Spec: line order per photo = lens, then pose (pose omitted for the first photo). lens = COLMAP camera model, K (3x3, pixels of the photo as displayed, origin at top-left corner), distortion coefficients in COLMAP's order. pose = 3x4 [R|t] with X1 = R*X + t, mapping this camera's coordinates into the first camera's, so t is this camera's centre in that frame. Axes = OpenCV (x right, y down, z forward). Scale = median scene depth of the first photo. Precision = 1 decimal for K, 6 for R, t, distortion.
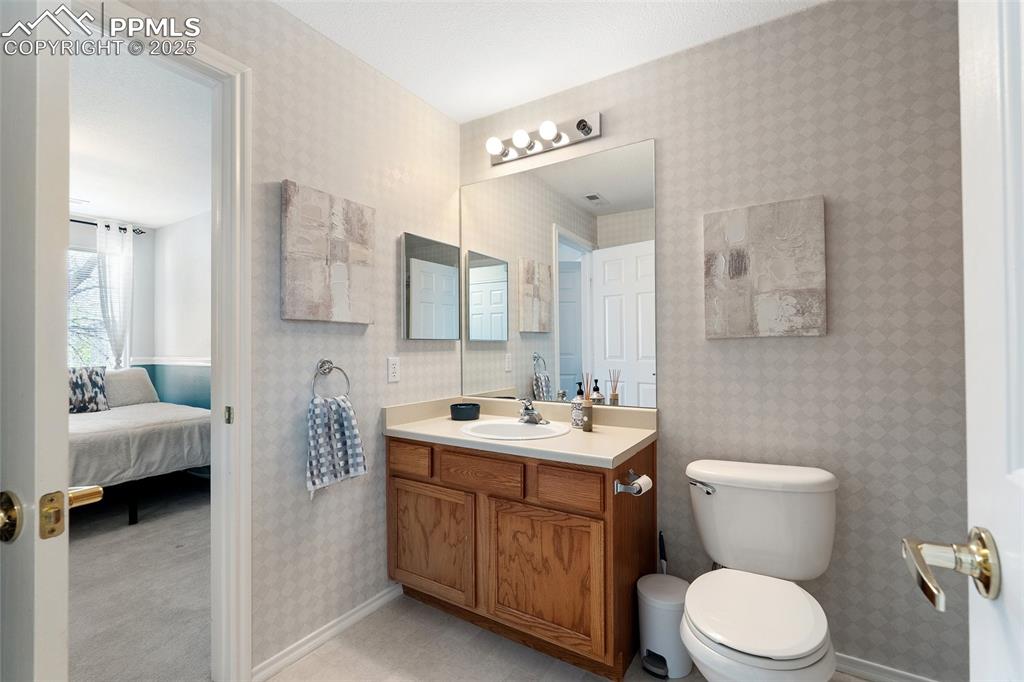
lens RADIAL K [[452.7, 0, 511.5], [0, 452.7, 339.5], [0, 0, 1]] dist [-0.003077, 0.000041]
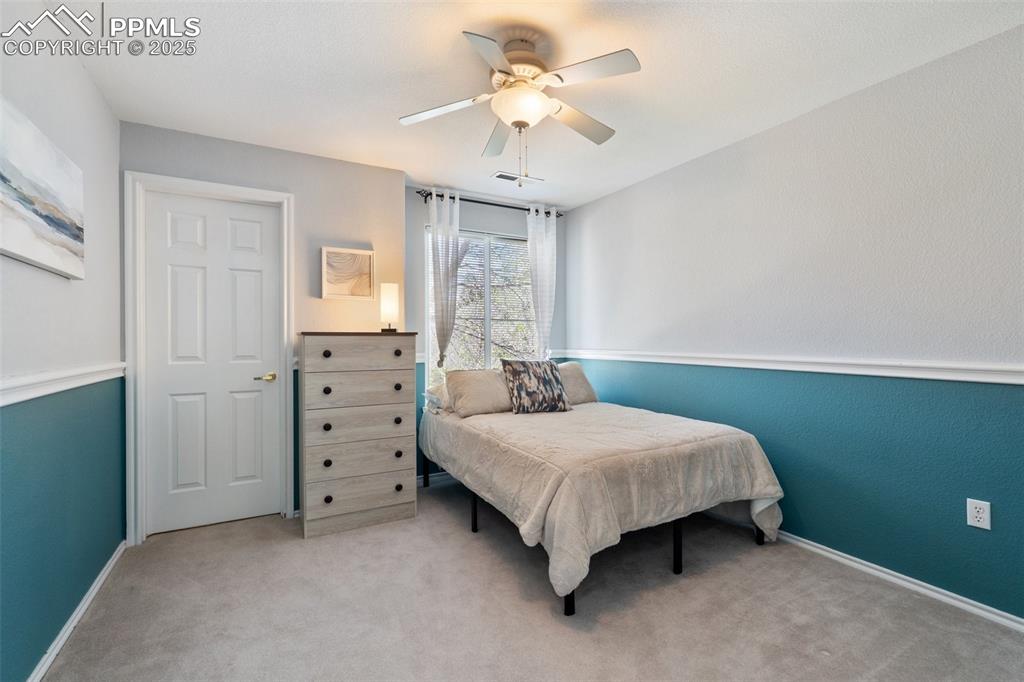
lens RADIAL K [[452.7, 0, 511.5], [0, 452.7, 339.5], [0, 0, 1]] dist [-0.003077, 0.000041]
pose [[0.877146, 0.000692, -0.480224, -0.583285], [0.007146, 0.999869, 0.014493, 0.004220], [0.480171, -0.016144, 0.877026, 0.168580]]
